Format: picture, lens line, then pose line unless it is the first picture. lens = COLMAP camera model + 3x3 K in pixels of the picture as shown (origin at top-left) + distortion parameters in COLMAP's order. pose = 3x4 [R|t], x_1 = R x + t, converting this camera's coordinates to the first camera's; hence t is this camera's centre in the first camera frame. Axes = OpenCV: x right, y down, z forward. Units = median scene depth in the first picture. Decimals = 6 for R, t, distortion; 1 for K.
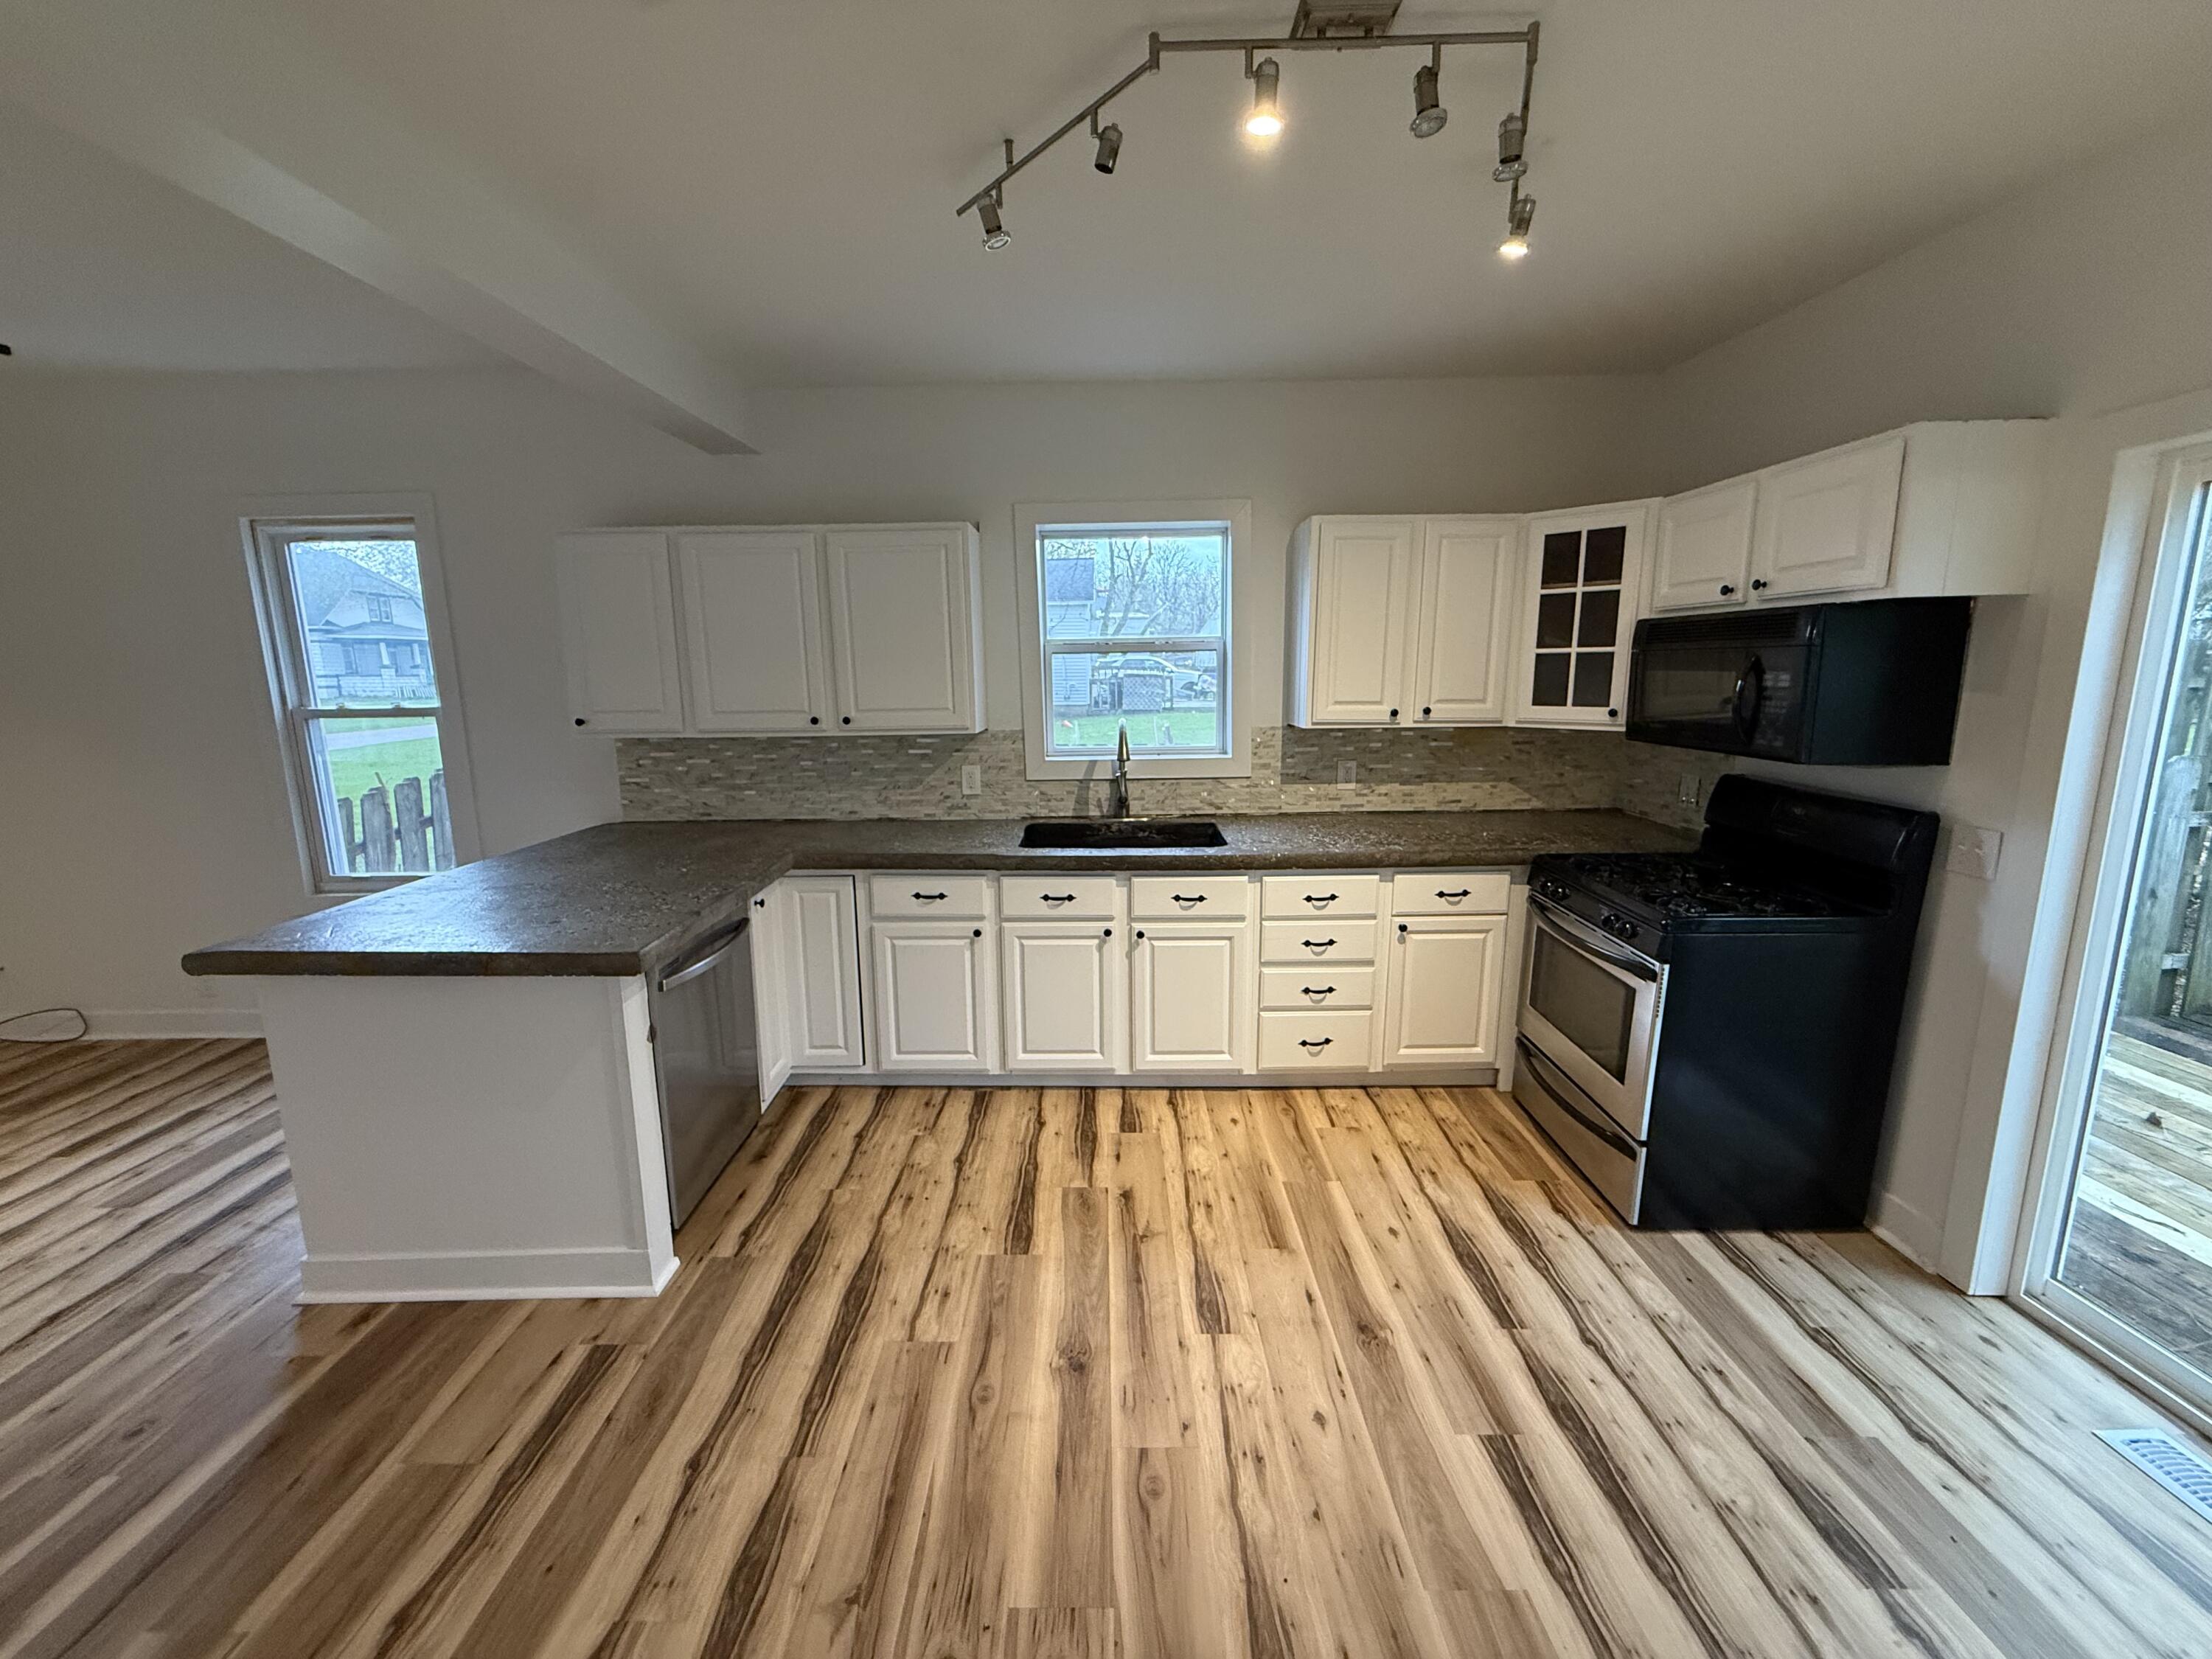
lens RADIAL K [[883.2, 0, 1097.3], [0, 883.2, 830.6], [0, 0, 1]] dist [0.000792, -0.000690]
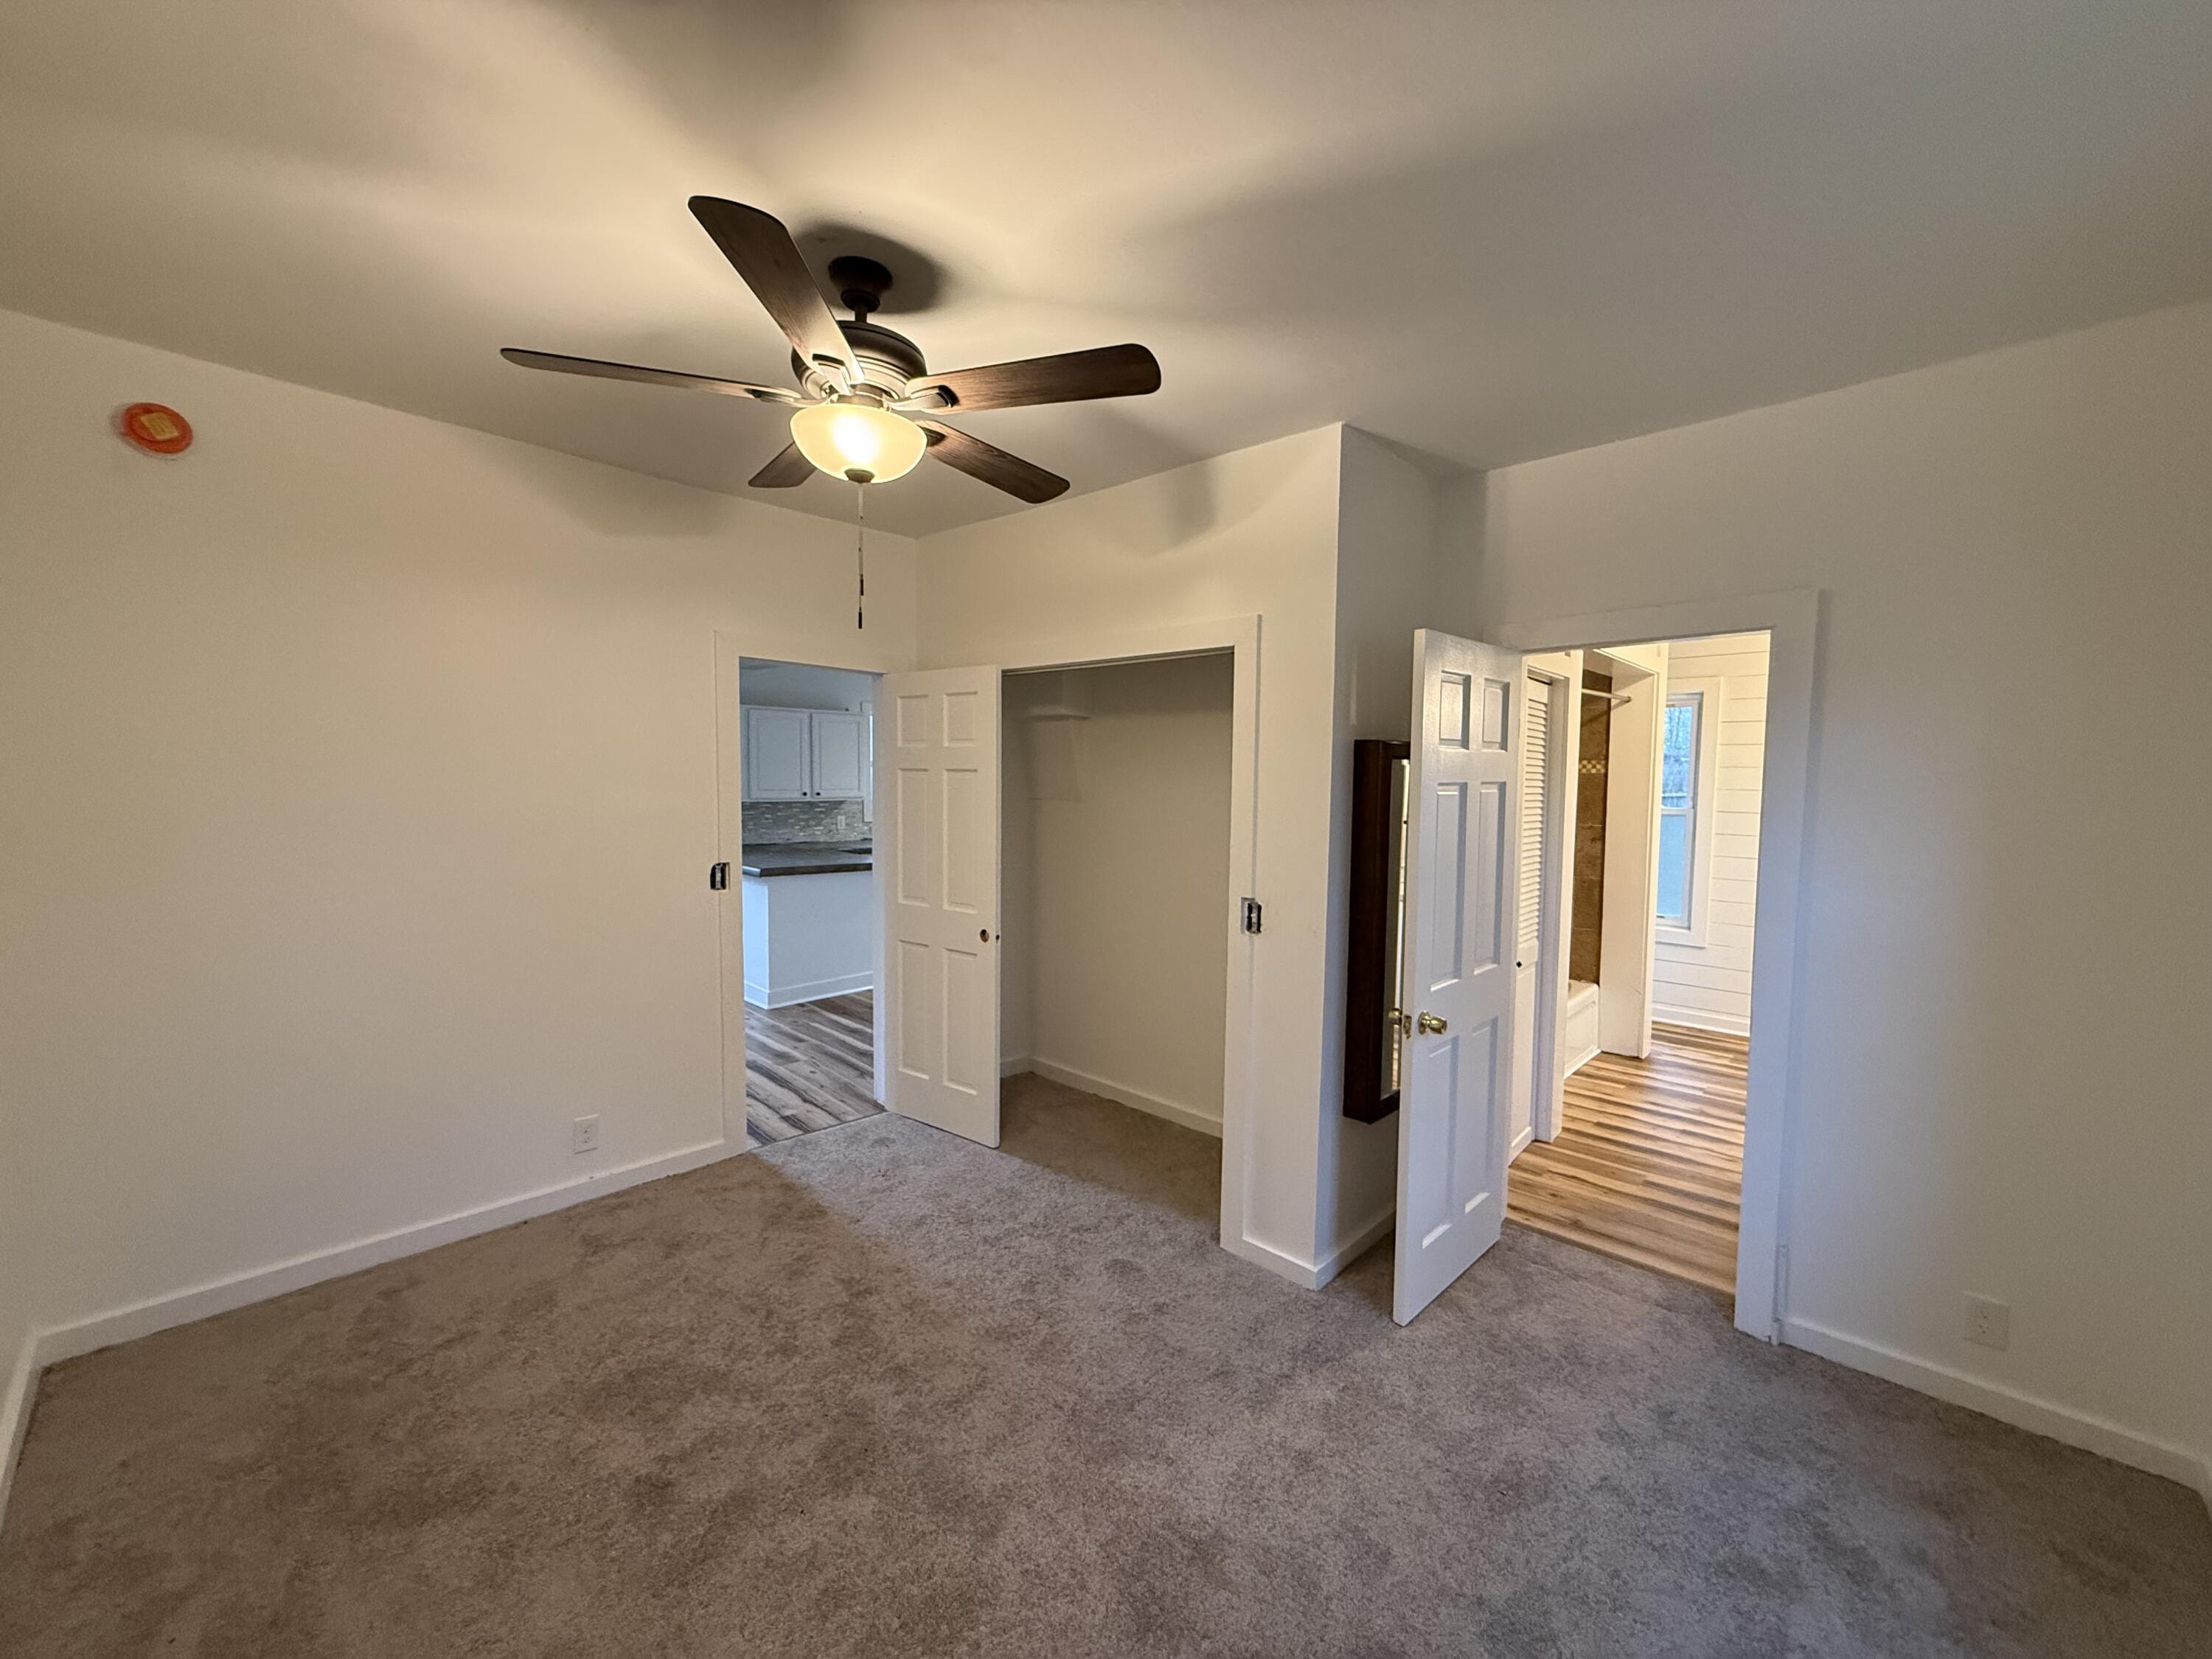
lens RADIAL K [[883.2, 0, 1097.3], [0, 883.2, 830.6], [0, 0, 1]] dist [0.000792, -0.000690]
pose [[0.694213, -0.027717, 0.719235, -1.496172], [0.110600, 0.991499, -0.068543, 0.213084], [-0.711221, 0.127131, 0.691377, -1.113917]]
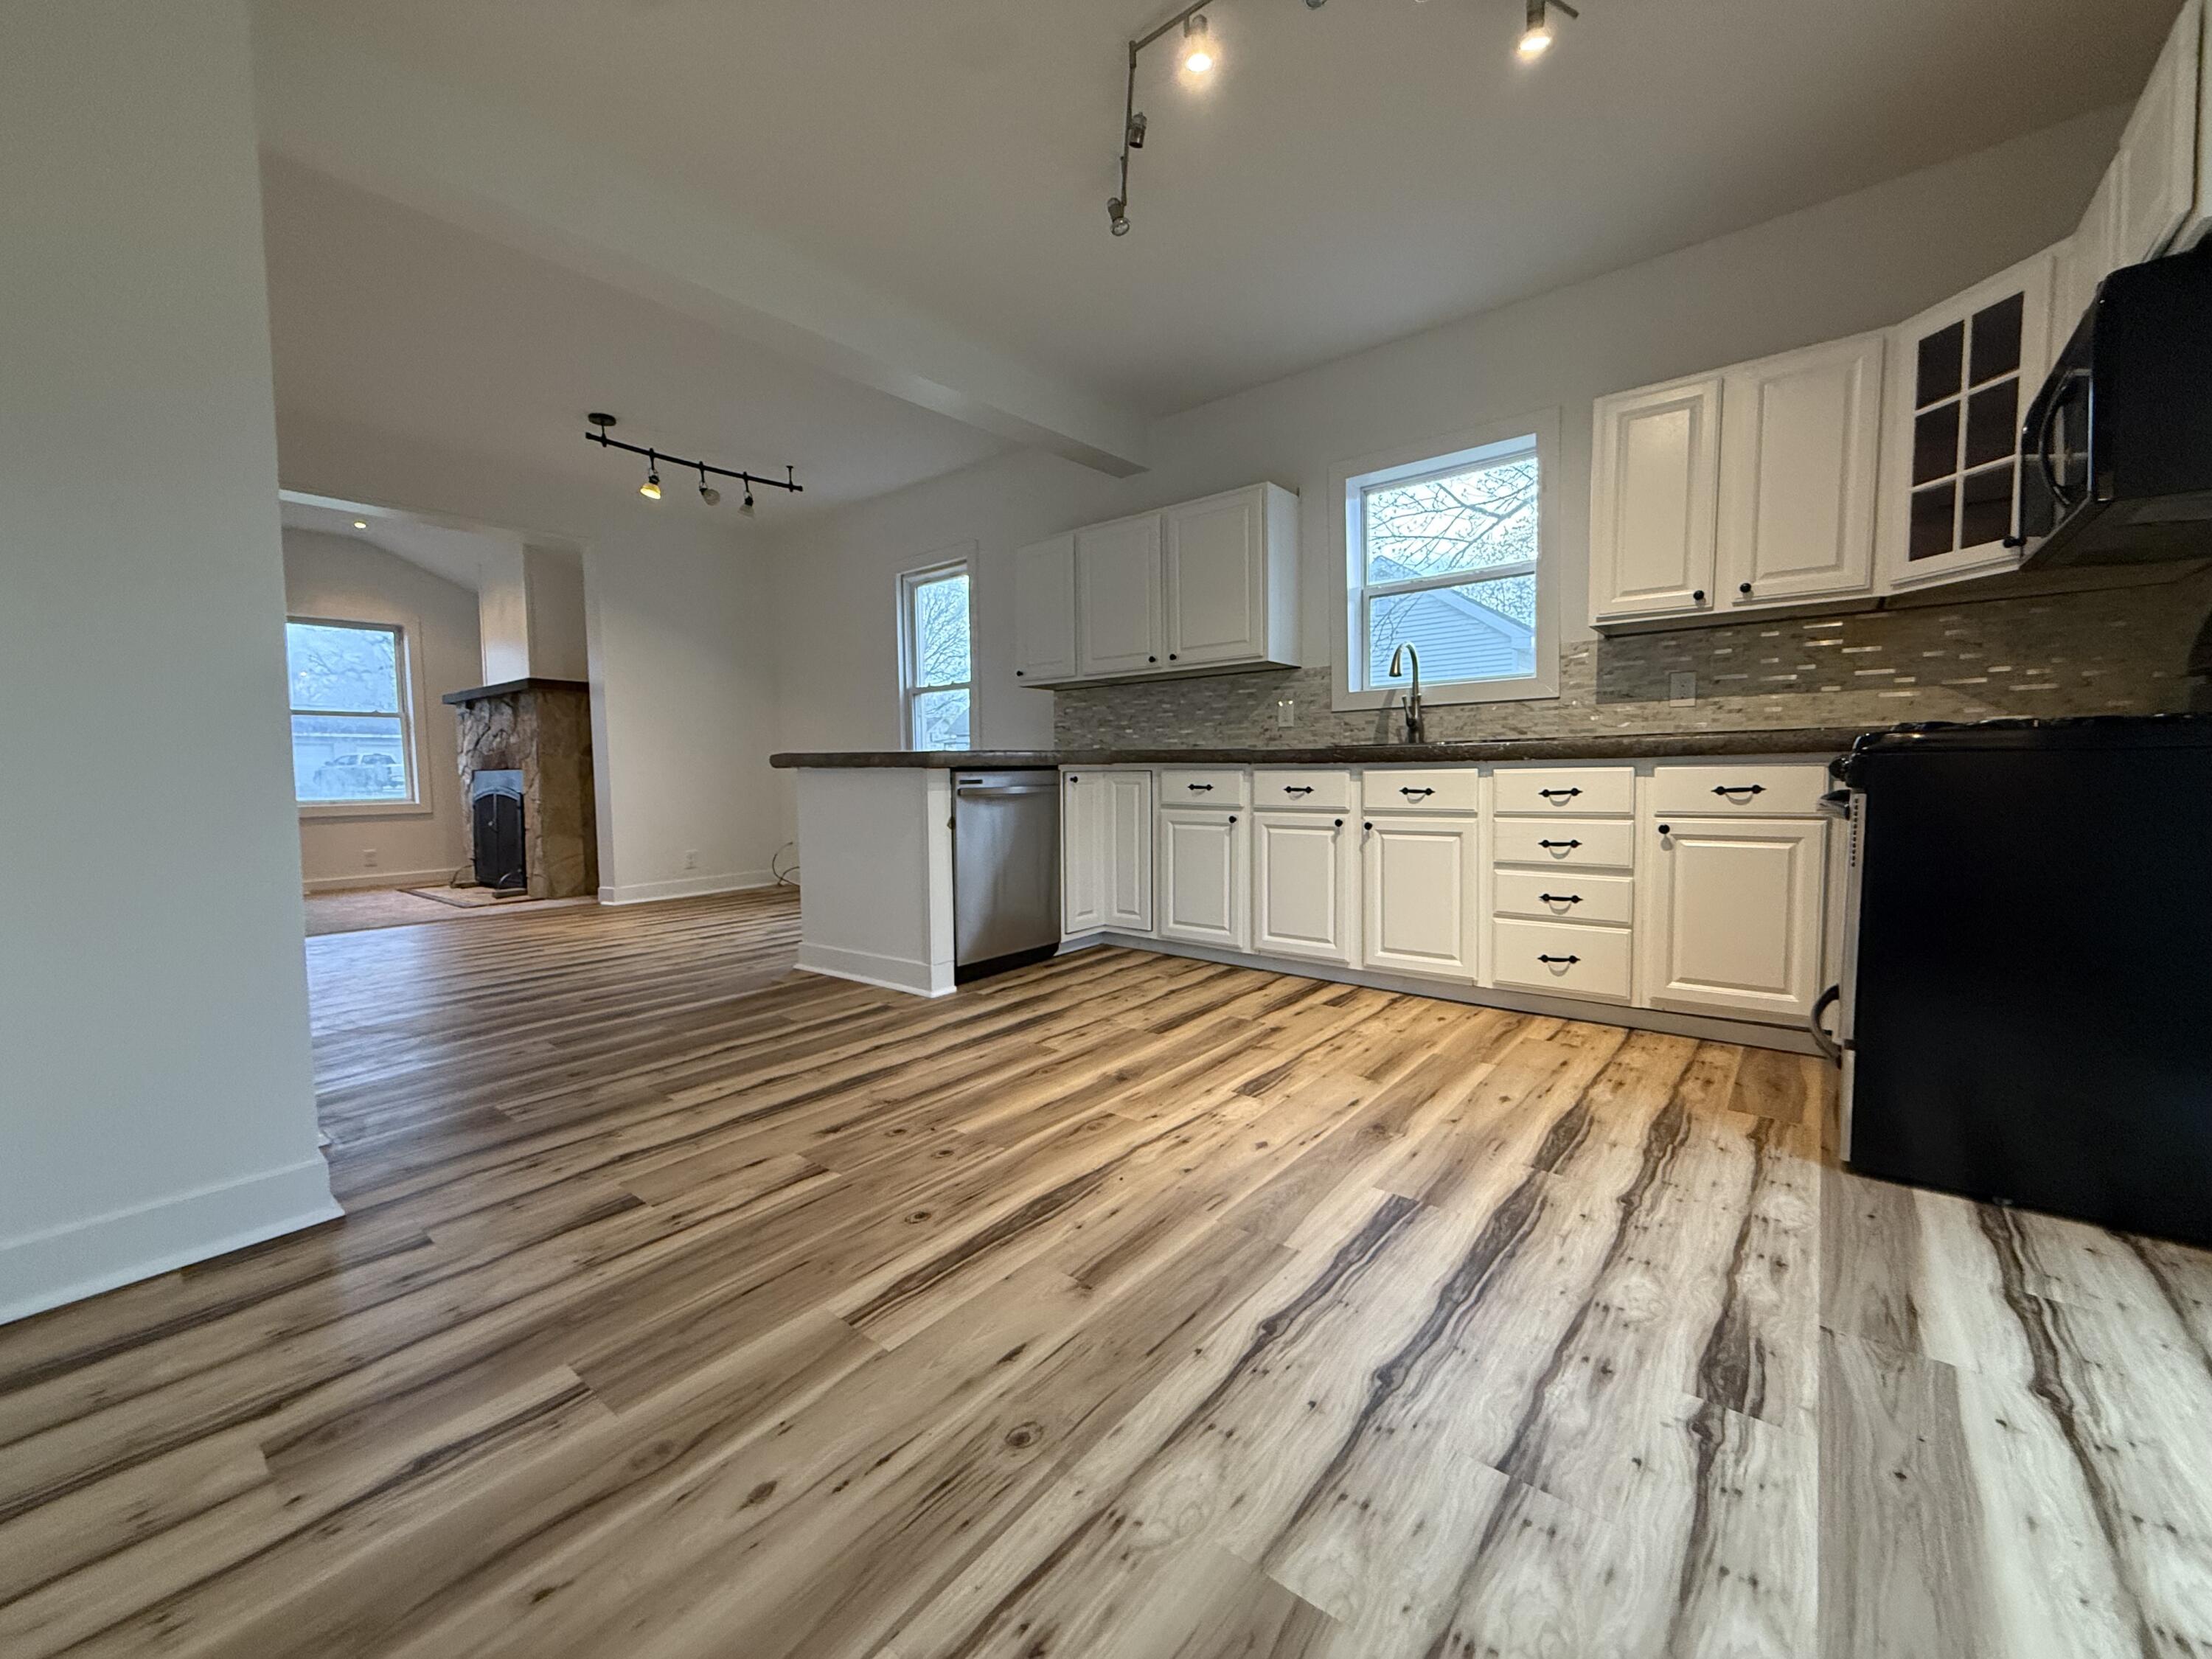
lens RADIAL K [[881.3, 0, 1098.1], [0, 881.3, 831.9], [0, 0, 1]] dist [0.000497, -0.000778]
pose [[0.775842, 0.043142, -0.629450, 0.456125], [-0.109791, 0.991670, -0.067357, 0.229972], [0.621301, 0.121366, 0.774116, -0.002653]]
